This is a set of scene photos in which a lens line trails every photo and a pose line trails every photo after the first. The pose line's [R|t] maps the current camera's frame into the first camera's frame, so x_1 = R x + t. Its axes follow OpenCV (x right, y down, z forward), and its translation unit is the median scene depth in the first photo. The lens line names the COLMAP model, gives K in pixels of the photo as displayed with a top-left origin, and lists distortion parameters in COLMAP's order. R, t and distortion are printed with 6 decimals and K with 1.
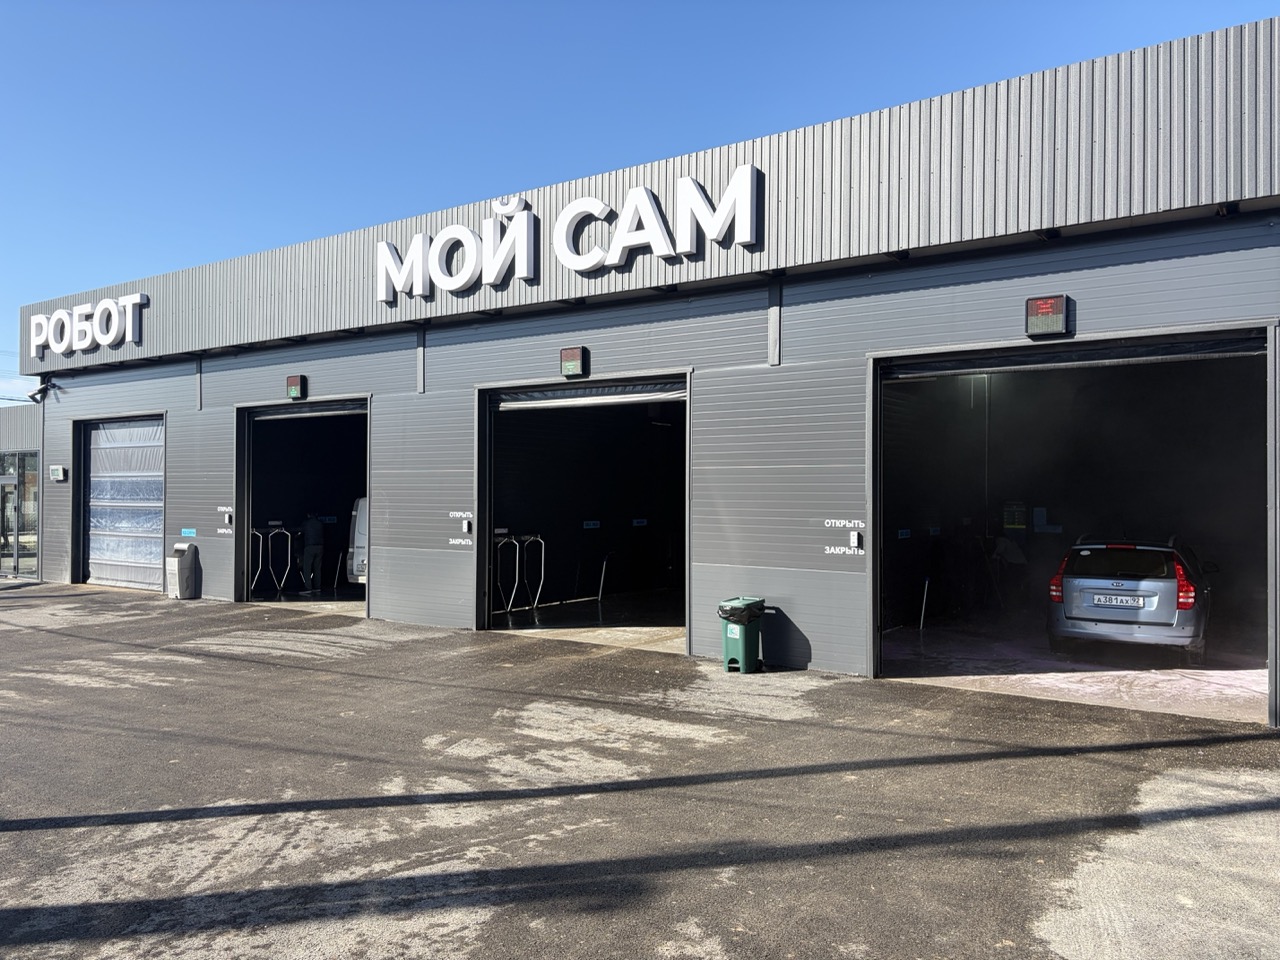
lens RADIAL K [[966.4, 0, 637.6], [0, 966.4, 482.1], [0, 0, 1]] dist [0.043363, -0.040292]
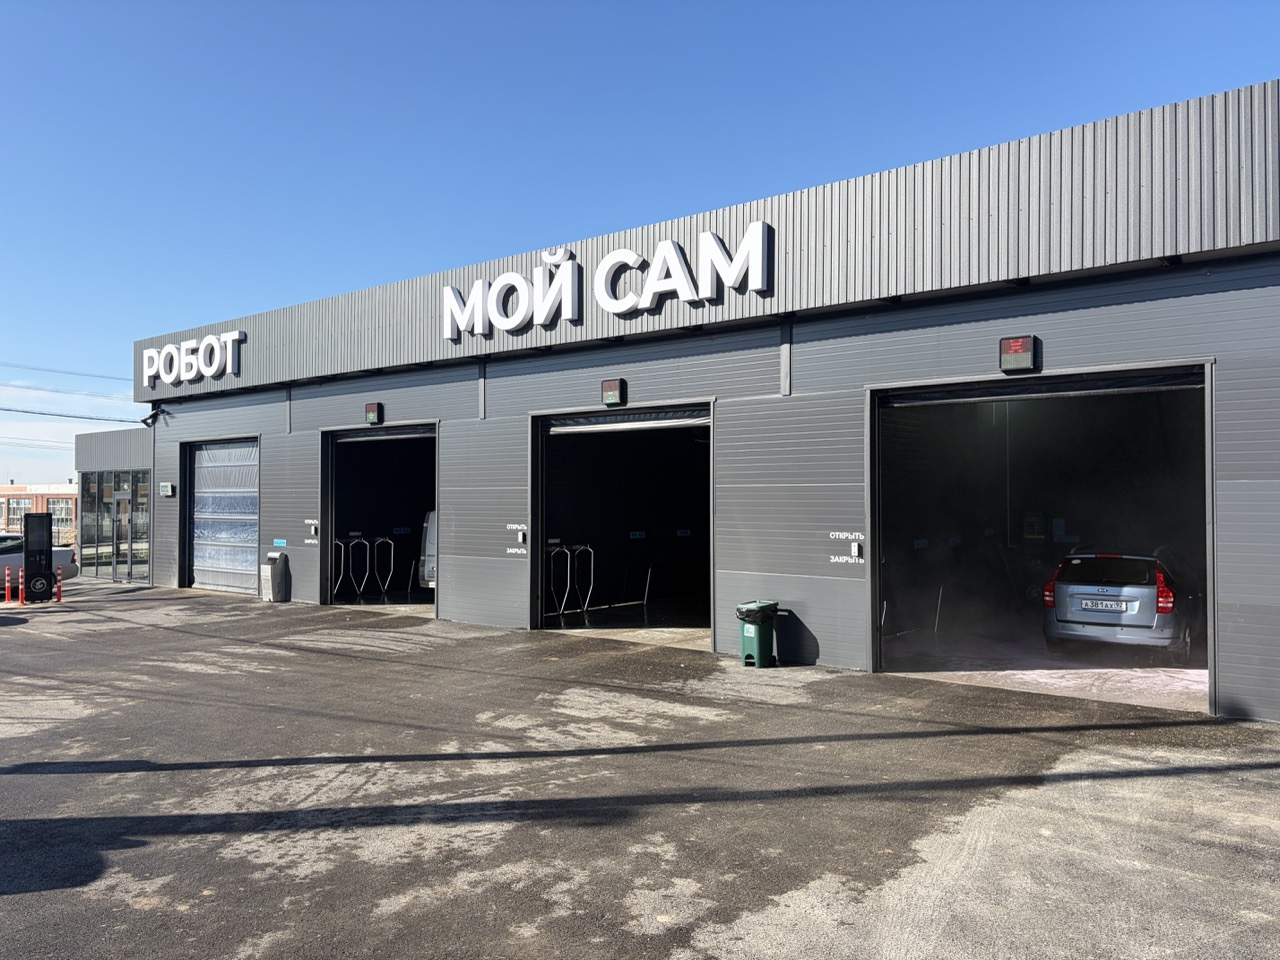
lens RADIAL K [[967.9, 0, 638.0], [0, 967.9, 476.3], [0, 0, 1]] dist [0.047929, -0.060980]
pose [[0.997358, -0.005811, -0.072404, 0.052523], [0.004856, 0.999899, -0.013354, -0.012573], [0.072474, 0.012967, 0.997286, -0.150045]]
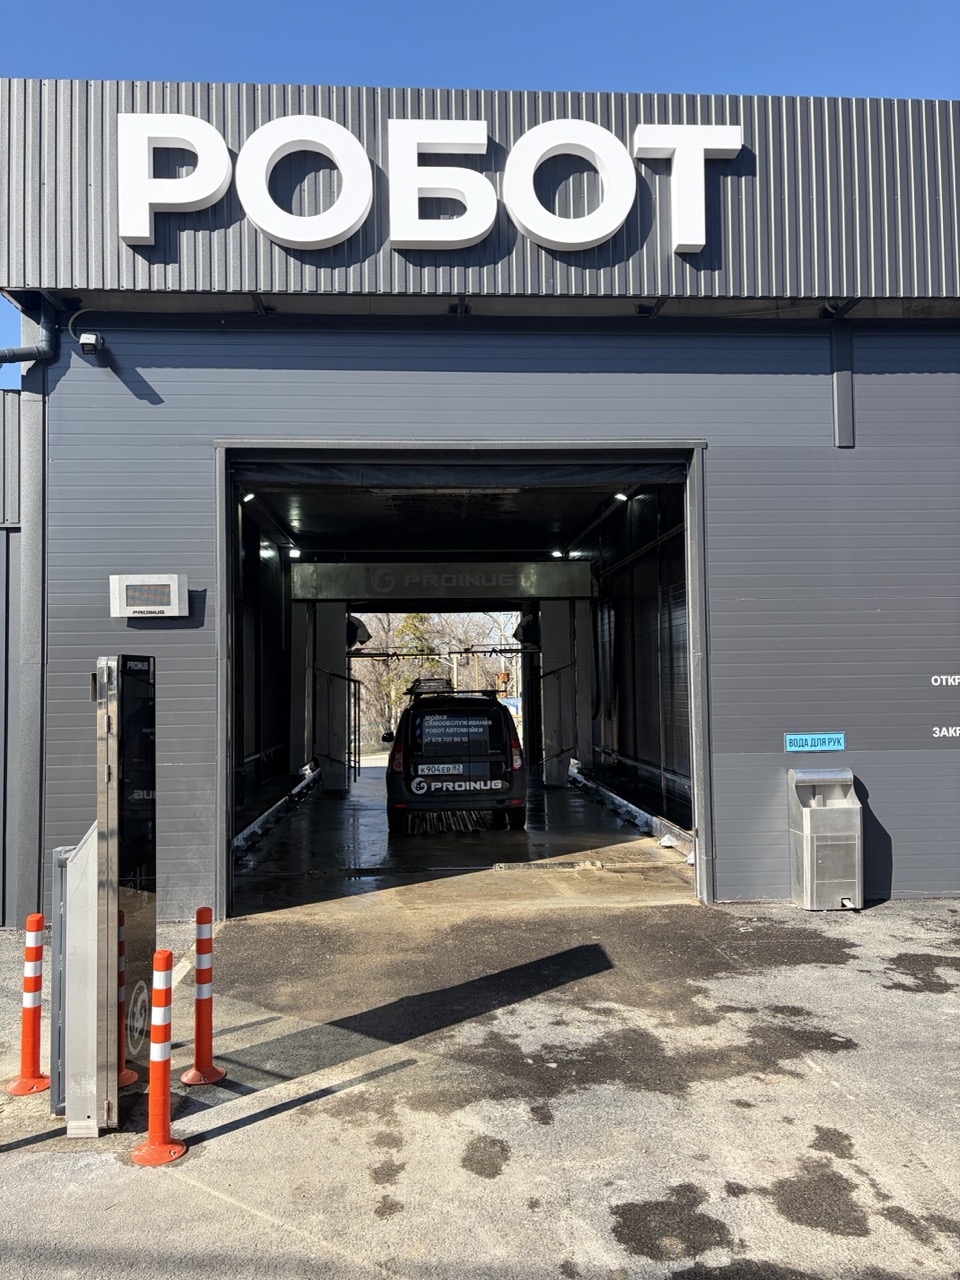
lens RADIAL K [[966.4, 0, 480.0], [0, 966.4, 640.0], [0, 0, 1]] dist [0.043363, -0.040292]
pose [[0.781188, 0.013509, 0.624150, -1.381065], [0.013682, 0.999155, -0.038750, 0.037809], [-0.624146, 0.038811, 0.780343, 1.283128]]
